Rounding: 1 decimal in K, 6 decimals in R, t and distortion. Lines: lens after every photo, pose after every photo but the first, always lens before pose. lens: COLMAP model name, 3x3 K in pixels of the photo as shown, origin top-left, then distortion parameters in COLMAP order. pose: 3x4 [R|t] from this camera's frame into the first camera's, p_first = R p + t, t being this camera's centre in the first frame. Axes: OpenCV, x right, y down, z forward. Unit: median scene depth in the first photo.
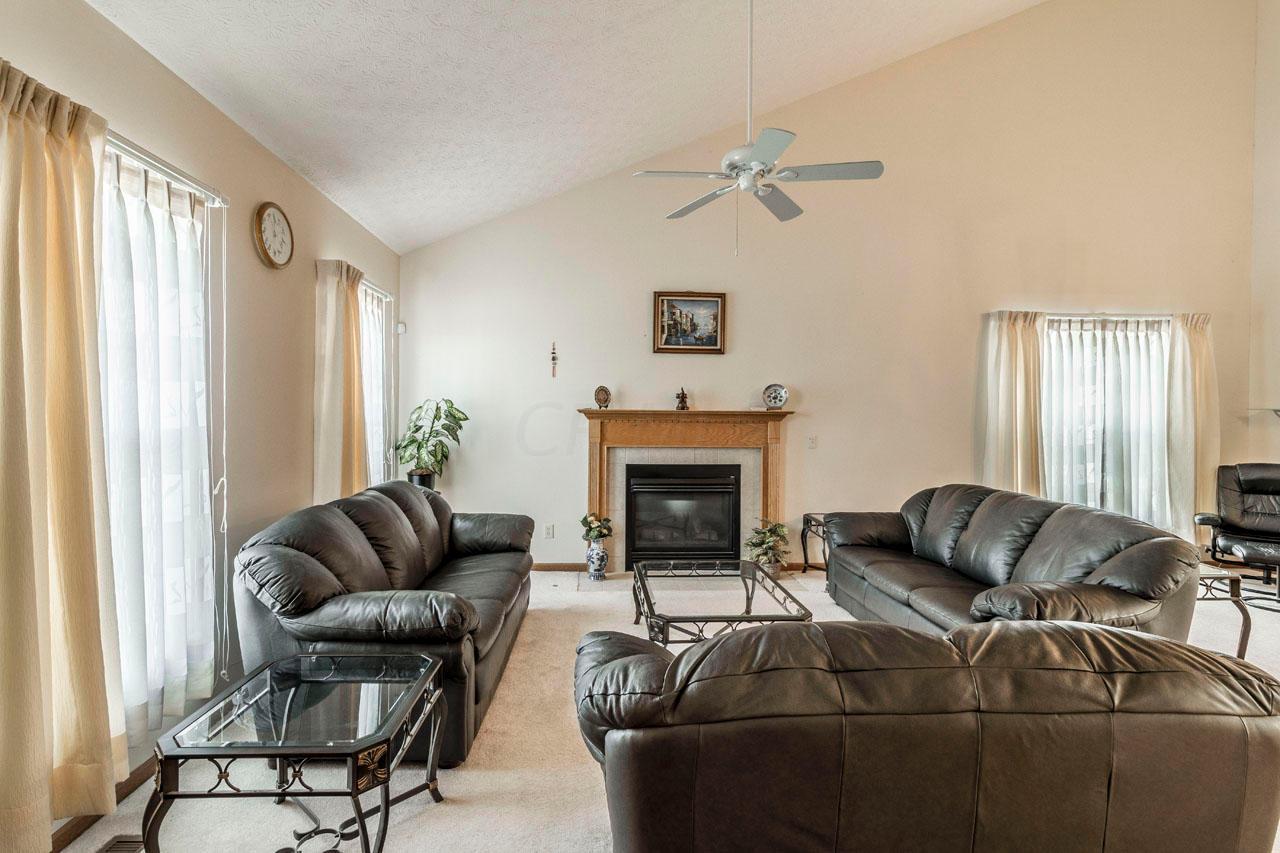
lens RADIAL K [[607.9, 0, 635.2], [0, 607.9, 432.2], [0, 0, 1]] dist [0.001857, -0.000219]
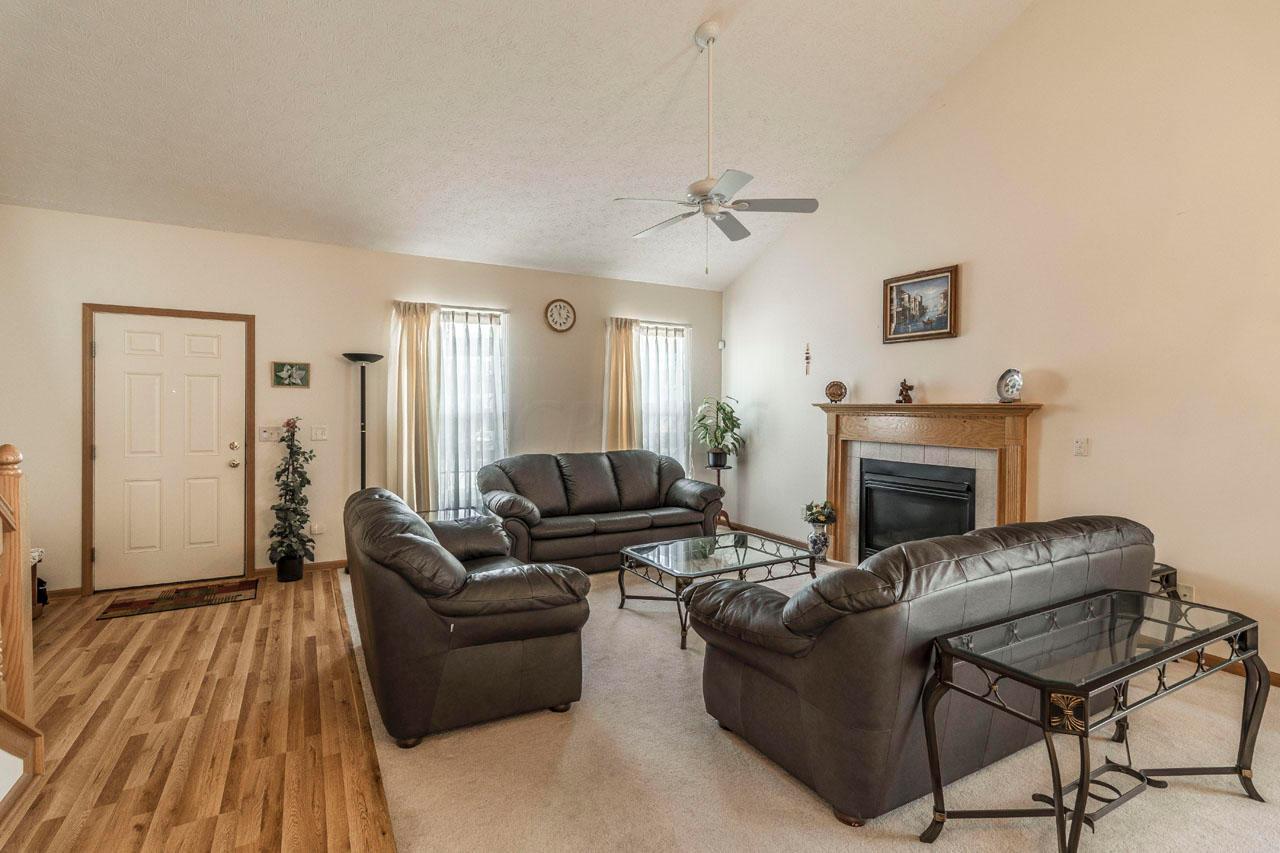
lens RADIAL K [[607.9, 0, 635.4], [0, 607.9, 418.2], [0, 0, 1]] dist [0.001857, -0.000219]
pose [[0.453157, 0.011948, -0.891351, 0.709168], [-0.013059, 0.999892, 0.006764, -0.014786], [0.891335, 0.008575, 0.453264, 0.216600]]
